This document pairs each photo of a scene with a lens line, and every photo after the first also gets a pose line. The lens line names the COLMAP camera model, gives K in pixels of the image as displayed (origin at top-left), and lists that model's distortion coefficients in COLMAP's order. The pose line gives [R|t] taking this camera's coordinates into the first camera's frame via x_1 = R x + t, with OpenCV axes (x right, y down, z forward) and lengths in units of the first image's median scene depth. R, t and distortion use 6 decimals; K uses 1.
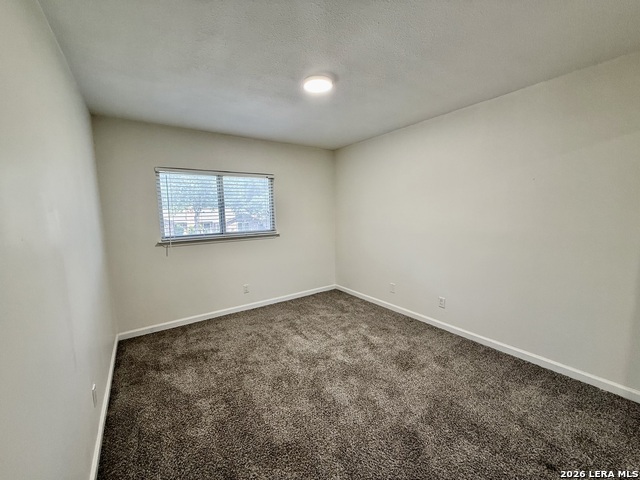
lens RADIAL K [[254.8, 0, 319.2], [0, 254.8, 240.3], [0, 0, 1]] dist [-0.000906, -0.000212]
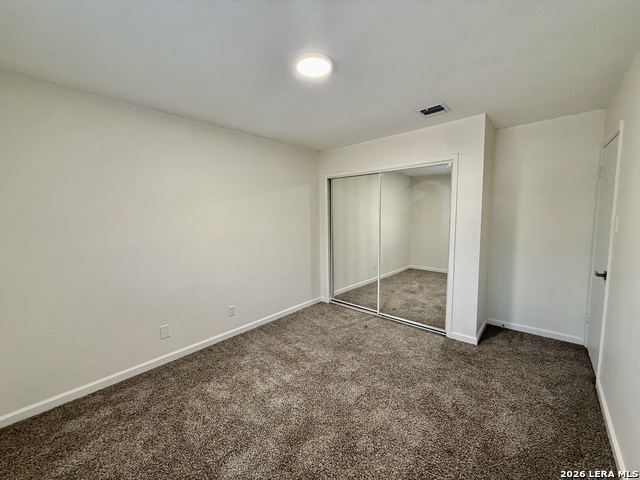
lens RADIAL K [[254.8, 0, 319.2], [0, 254.8, 240.3], [0, 0, 1]] dist [-0.000906, -0.000212]
pose [[-0.226468, -0.073878, 0.971213, -0.570555], [0.134228, 0.985238, 0.106245, -0.096452], [-0.964725, 0.154425, -0.213208, 0.838180]]
